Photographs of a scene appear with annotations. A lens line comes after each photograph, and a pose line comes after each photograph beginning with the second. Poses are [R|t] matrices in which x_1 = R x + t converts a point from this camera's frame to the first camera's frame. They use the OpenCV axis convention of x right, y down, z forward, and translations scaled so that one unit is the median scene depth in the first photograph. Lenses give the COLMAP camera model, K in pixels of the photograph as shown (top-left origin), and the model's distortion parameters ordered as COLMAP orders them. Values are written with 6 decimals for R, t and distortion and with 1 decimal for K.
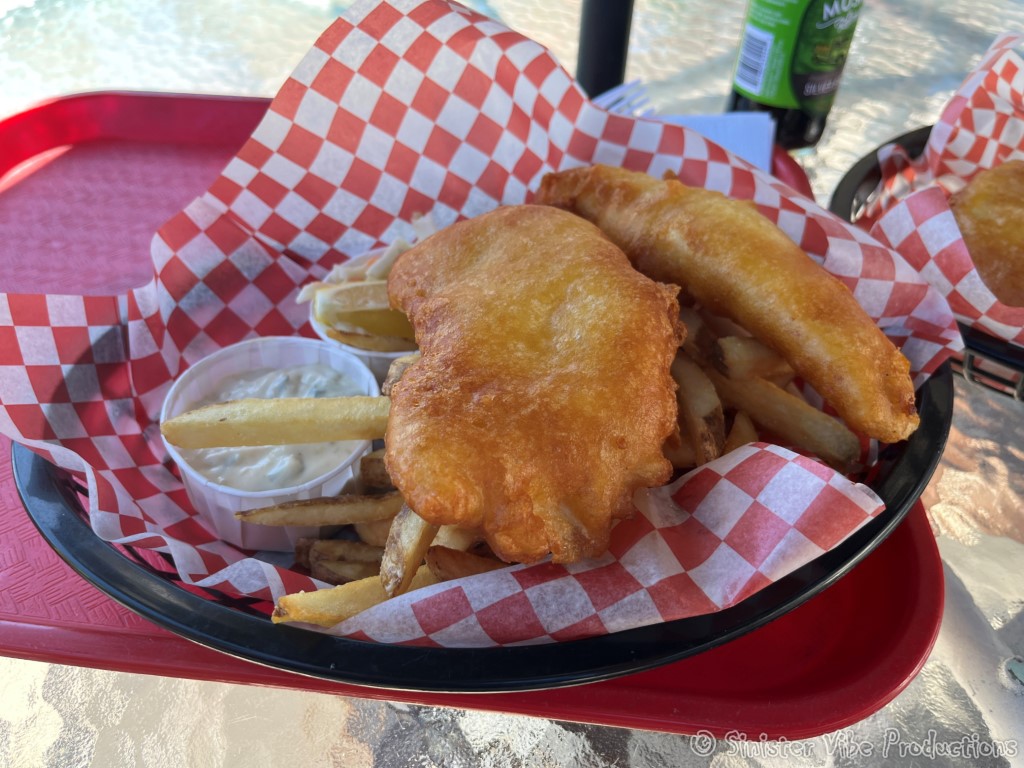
lens RADIAL K [[773.2, 0, 503.0], [0, 773.2, 384.0], [0, 0, 1]] dist [-0.003926, 0.003178]
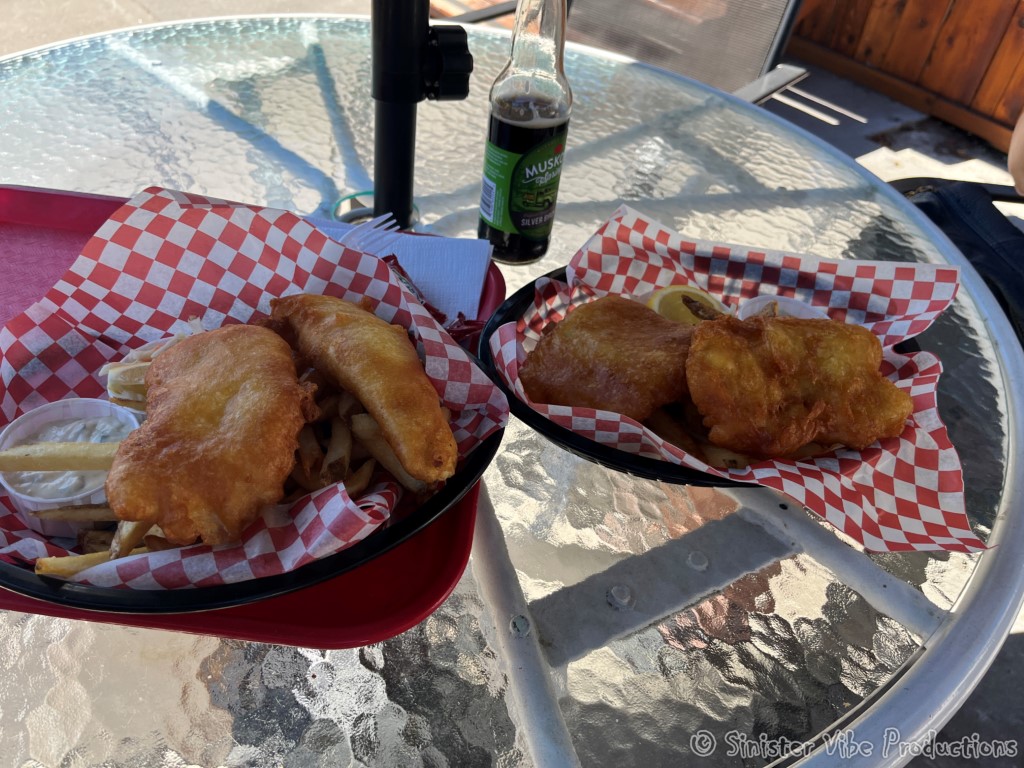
lens RADIAL K [[773.2, 0, 521.1], [0, 773.2, 384.1], [0, 0, 1]] dist [-0.003926, 0.003178]
pose [[0.995854, 0.044654, 0.079255, 0.513631], [-0.043459, 0.998915, -0.016734, -0.114839], [-0.079916, 0.013220, 0.996714, -0.680575]]
